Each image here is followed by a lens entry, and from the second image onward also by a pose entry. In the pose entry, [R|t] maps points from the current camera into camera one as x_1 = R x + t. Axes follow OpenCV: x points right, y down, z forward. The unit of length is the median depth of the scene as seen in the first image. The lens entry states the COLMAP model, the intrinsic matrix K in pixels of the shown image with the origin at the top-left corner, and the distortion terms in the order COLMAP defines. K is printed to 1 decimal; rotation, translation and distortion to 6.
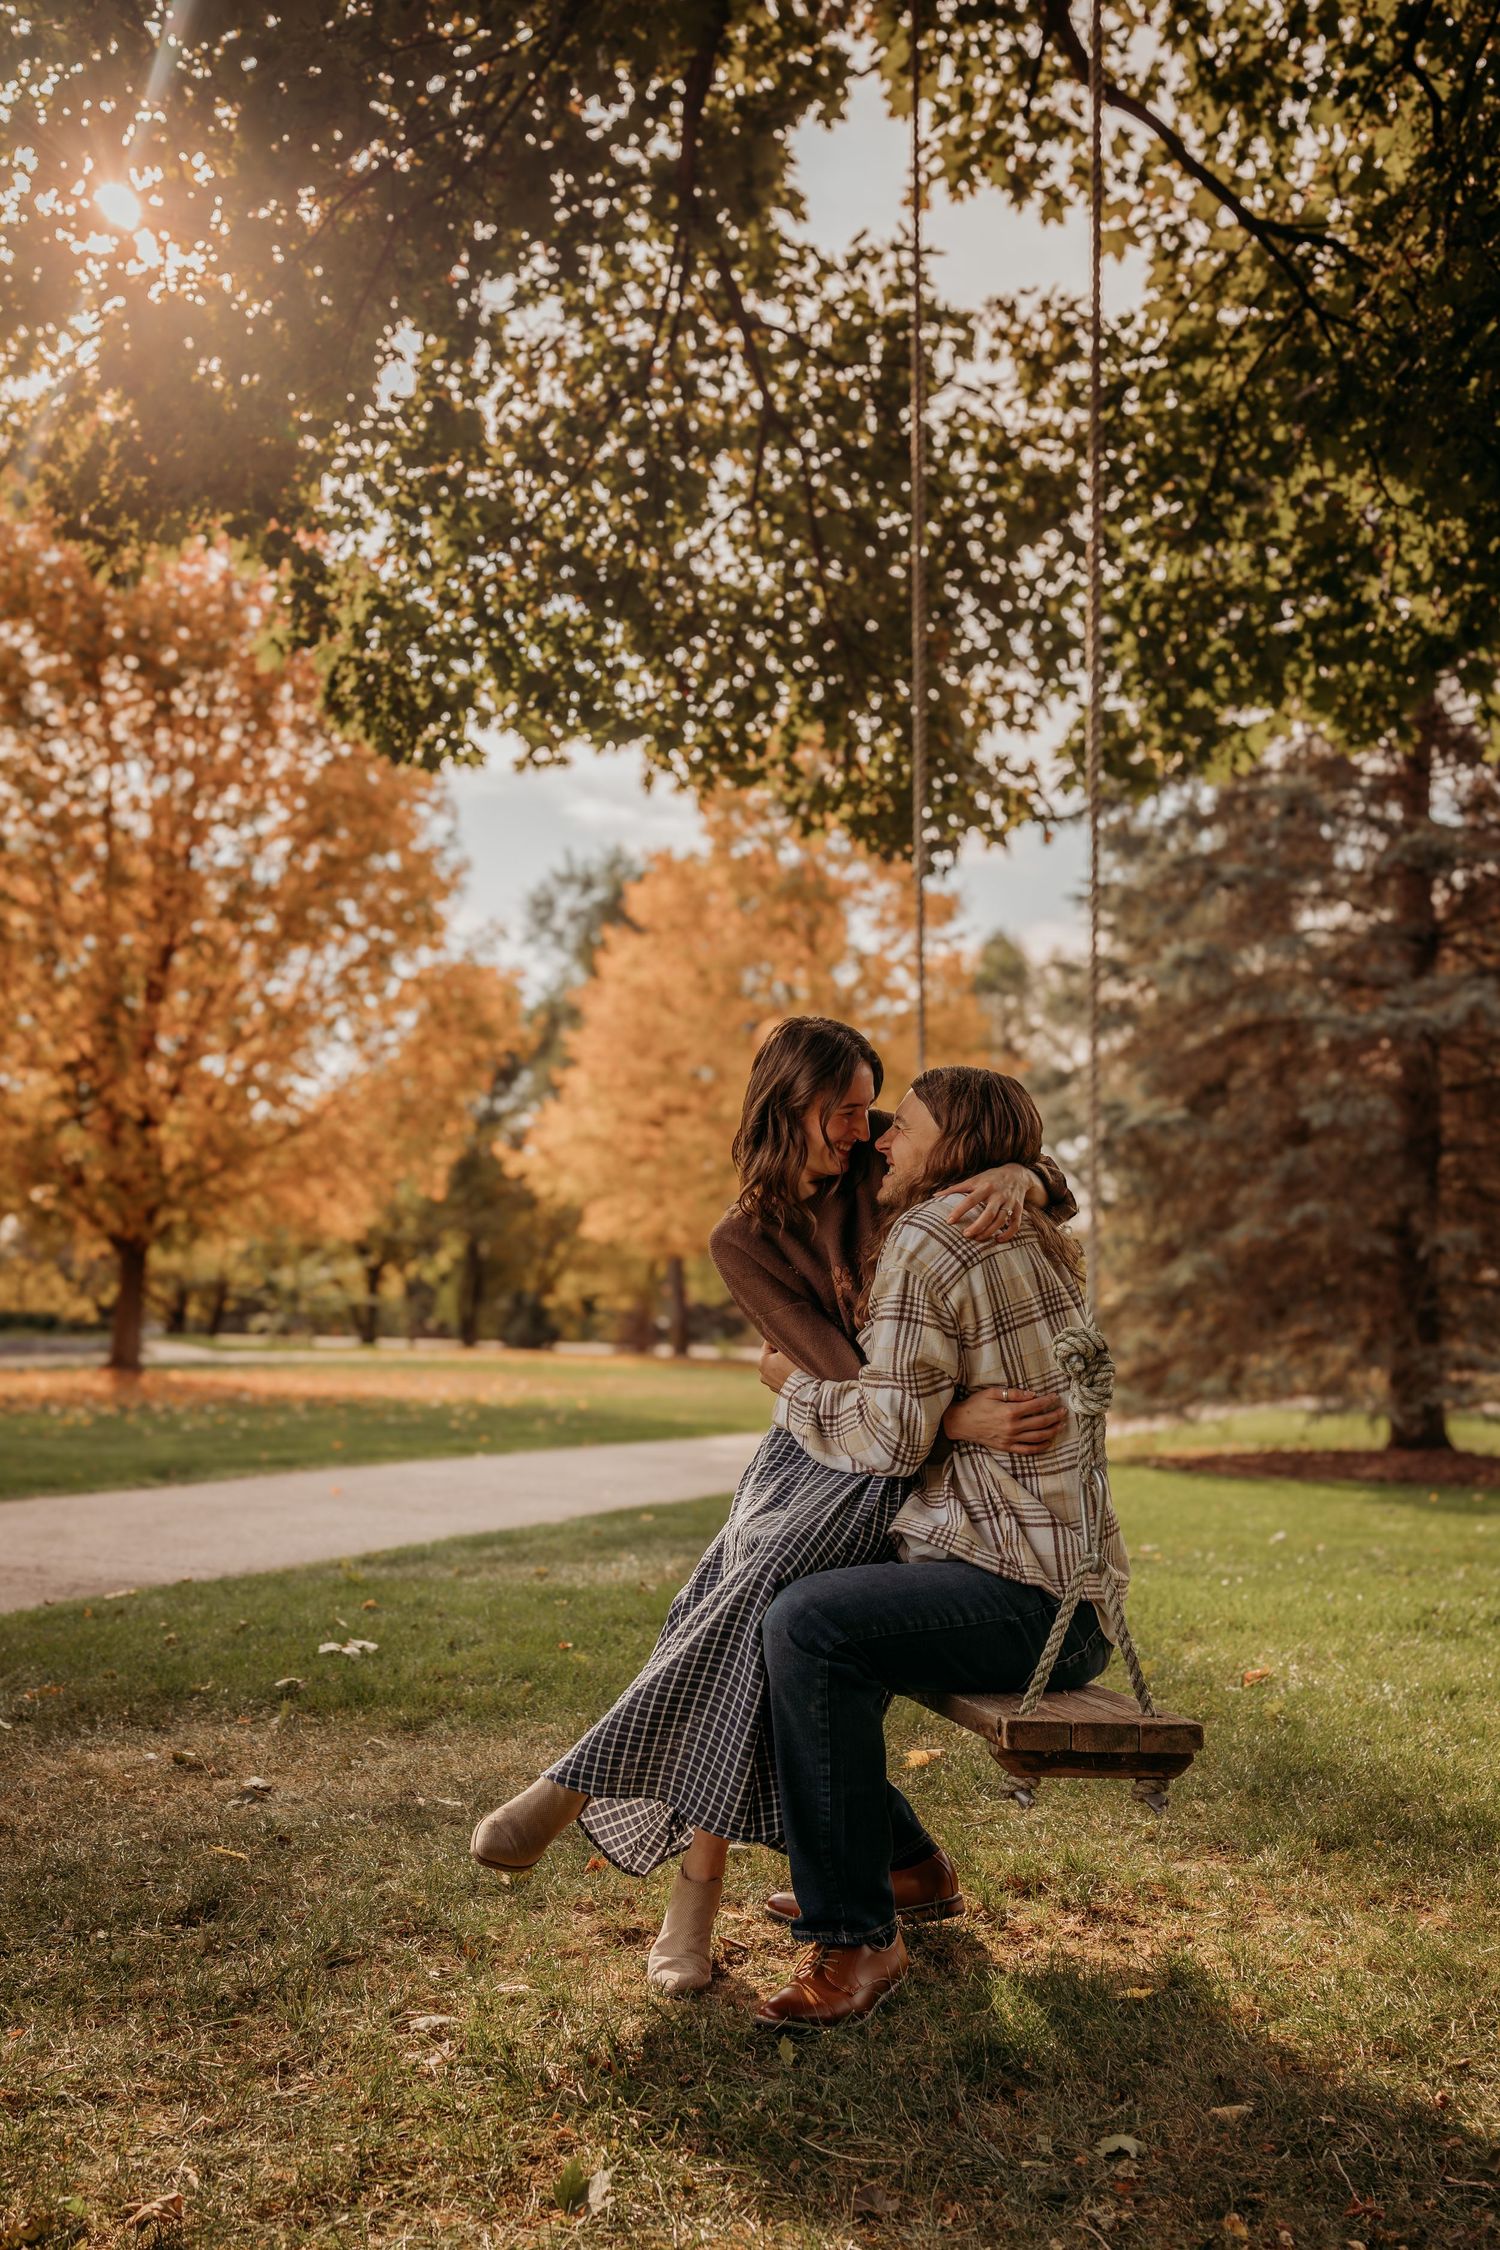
lens RADIAL K [[2729.2, 0, 728.3], [0, 2729.2, 1104.5], [0, 0, 1]] dist [0.017905, 0.000000]
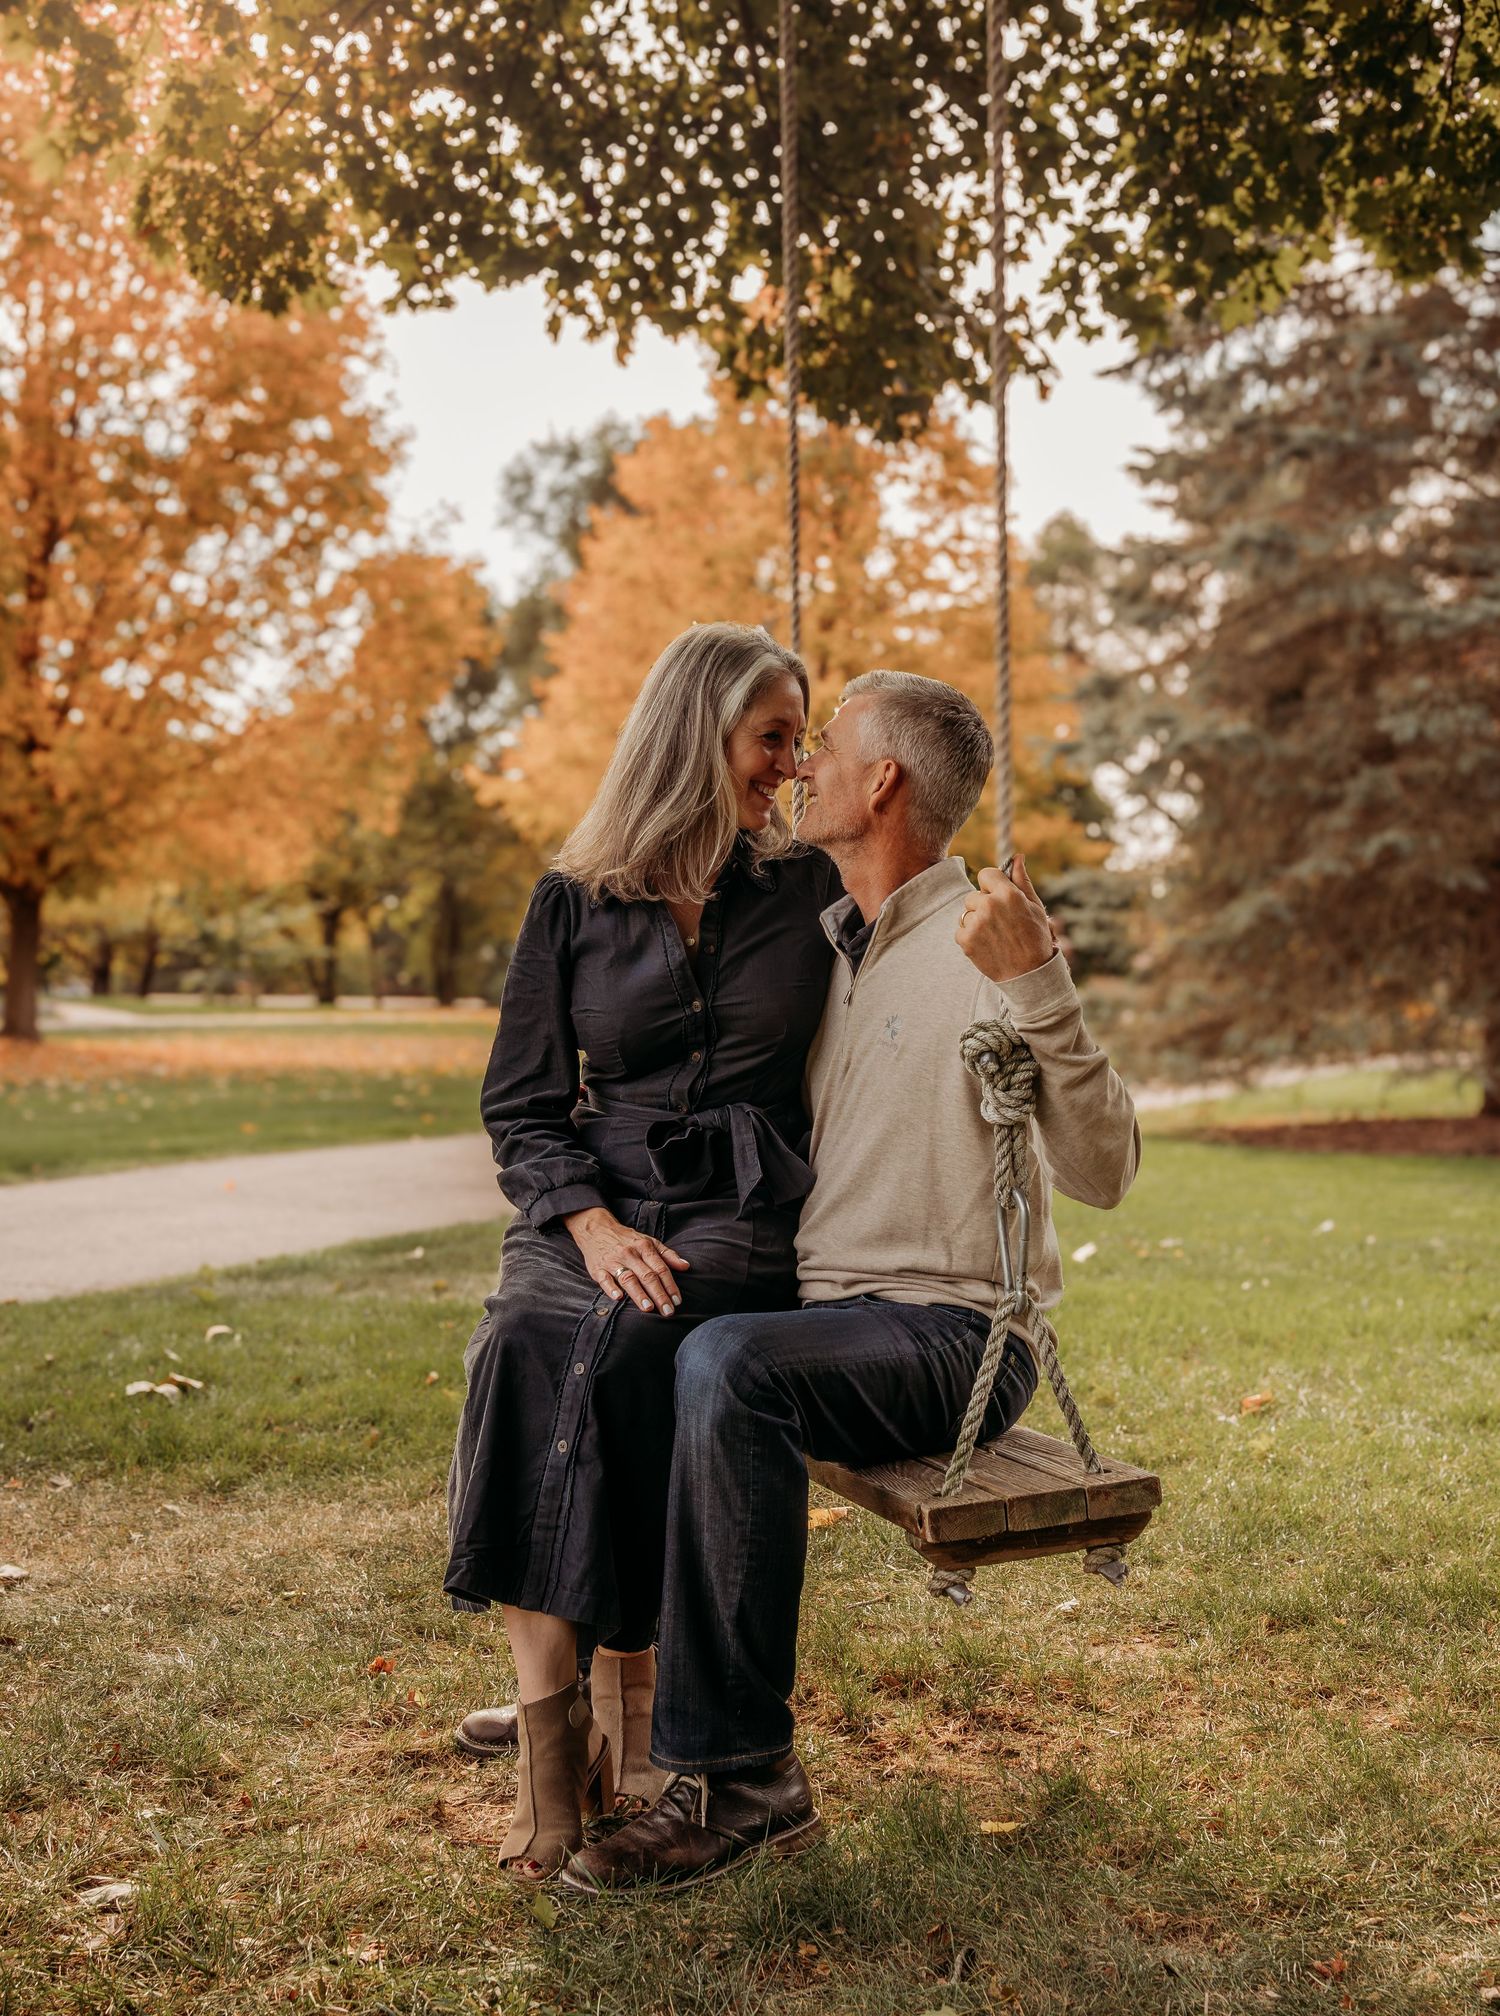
lens RADIAL K [[3086.7, 0, 928.3], [0, 3086.7, 1063.3], [0, 0, 1]] dist [0.039154, 0.000000]
pose [[0.999435, -0.012357, 0.031266, 0.052451], [0.008743, 0.993533, 0.113203, -0.003375], [-0.032463, -0.112865, 0.993080, 0.055488]]
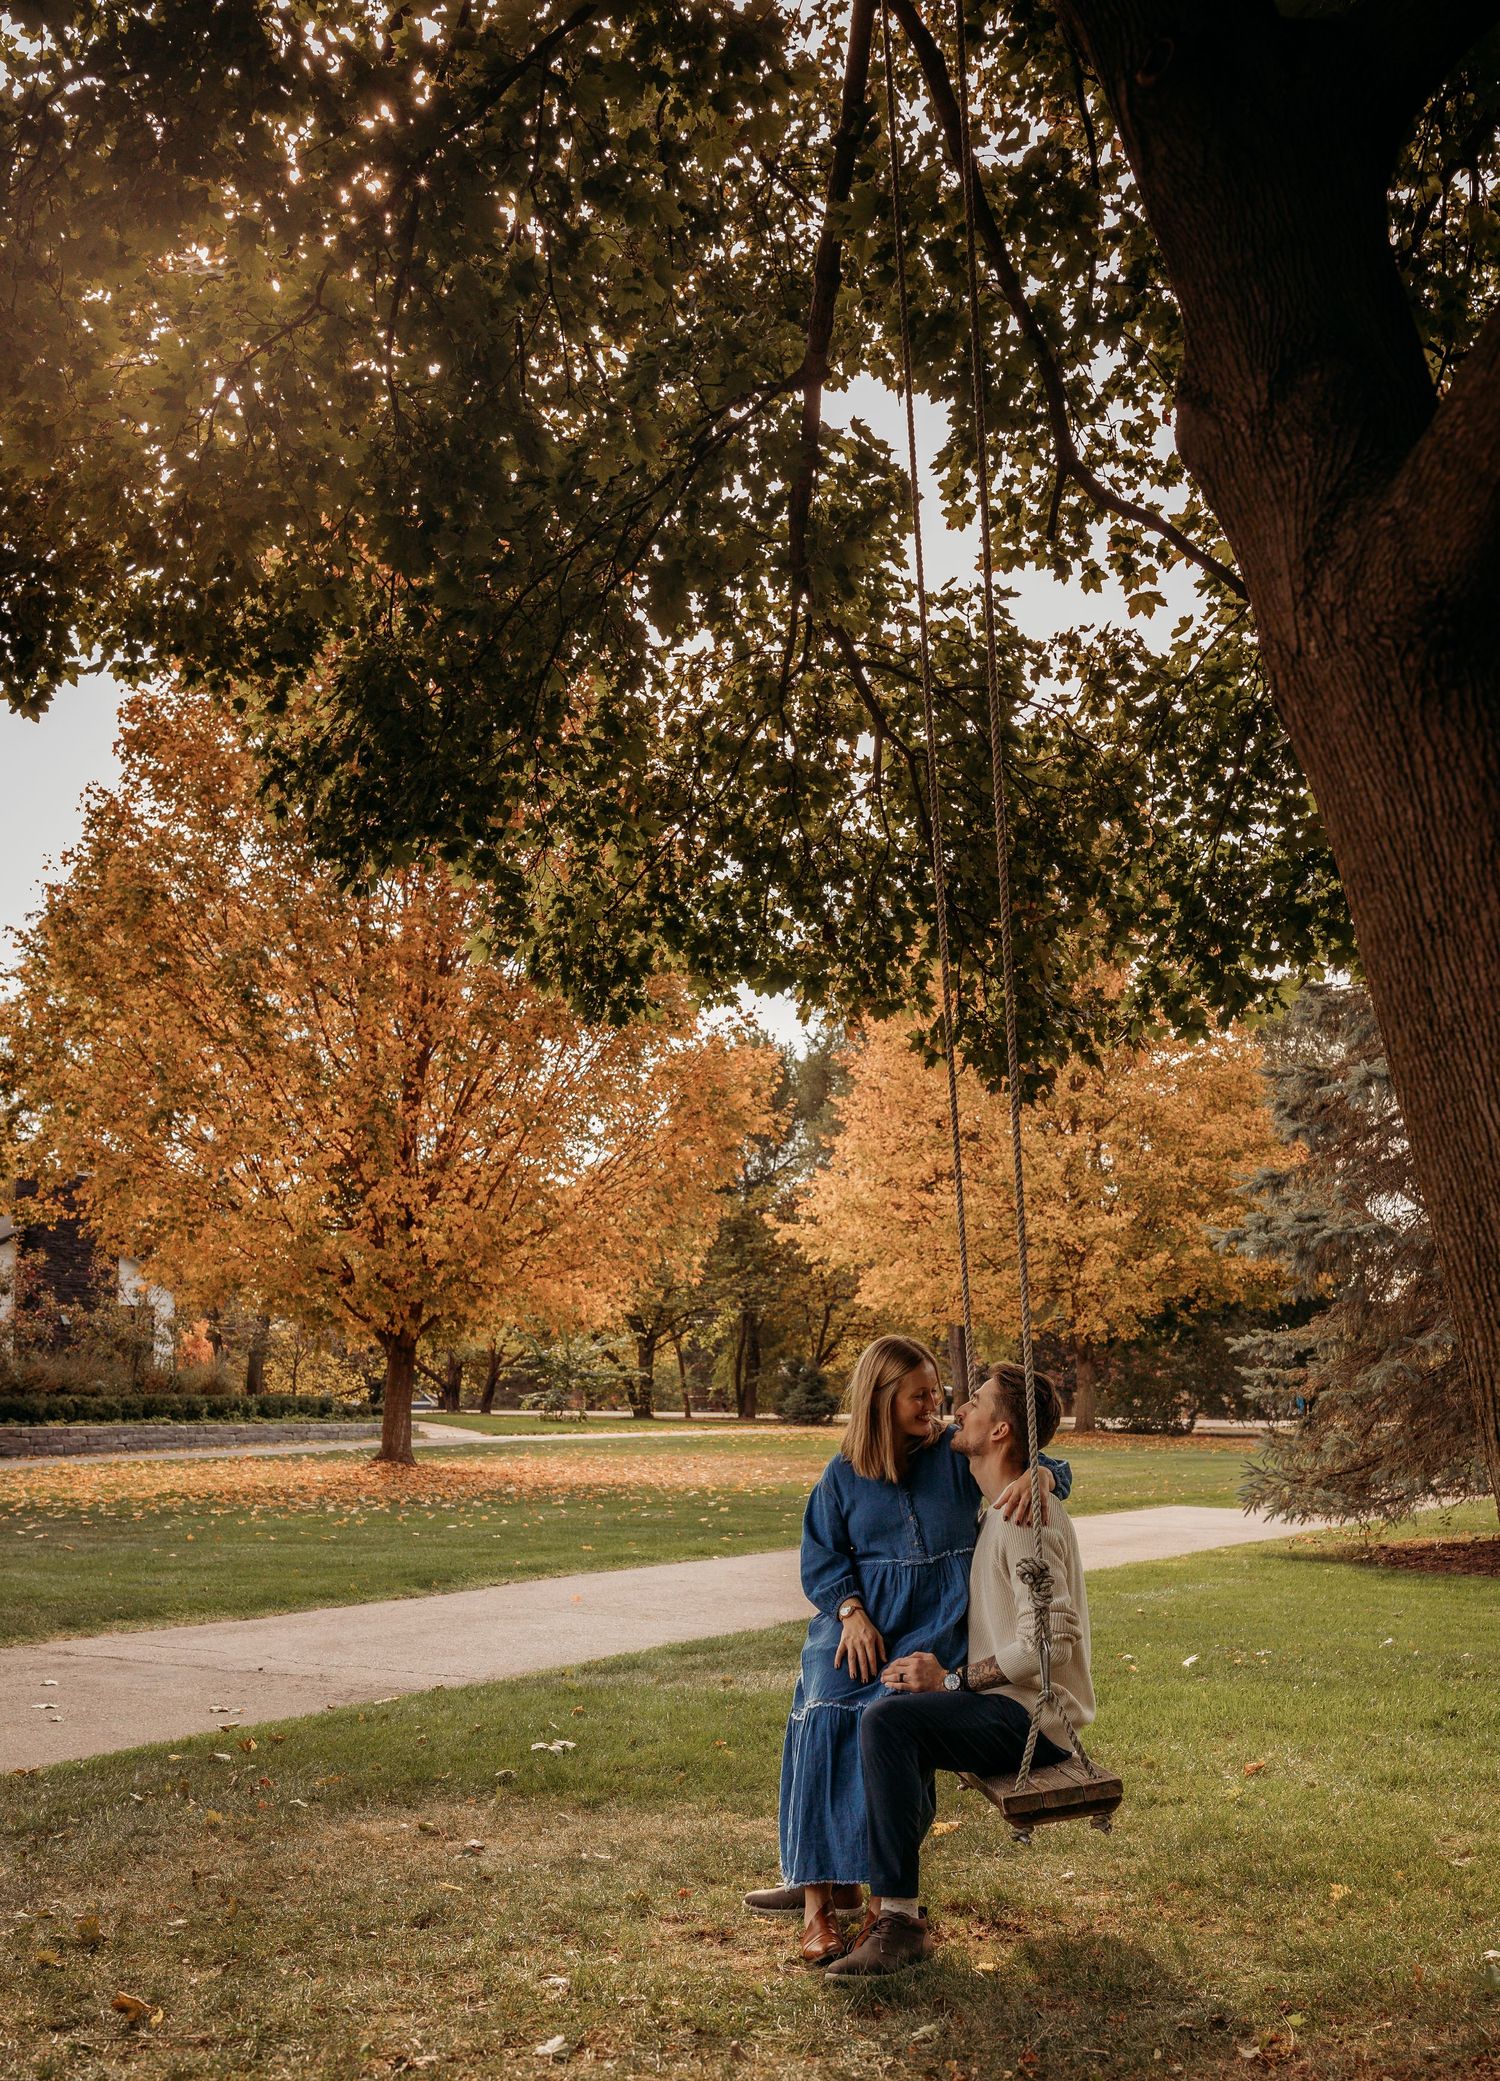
lens RADIAL K [[3767.5, 0, 748.5], [0, 3767.5, 1040.9], [0, 0, 1]] dist [0.074929, 0.000000]
pose [[0.991424, -0.025837, -0.128106, 0.160883], [0.028676, 0.999381, 0.020371, -0.143935], [0.127500, -0.023870, 0.991551, -0.645505]]
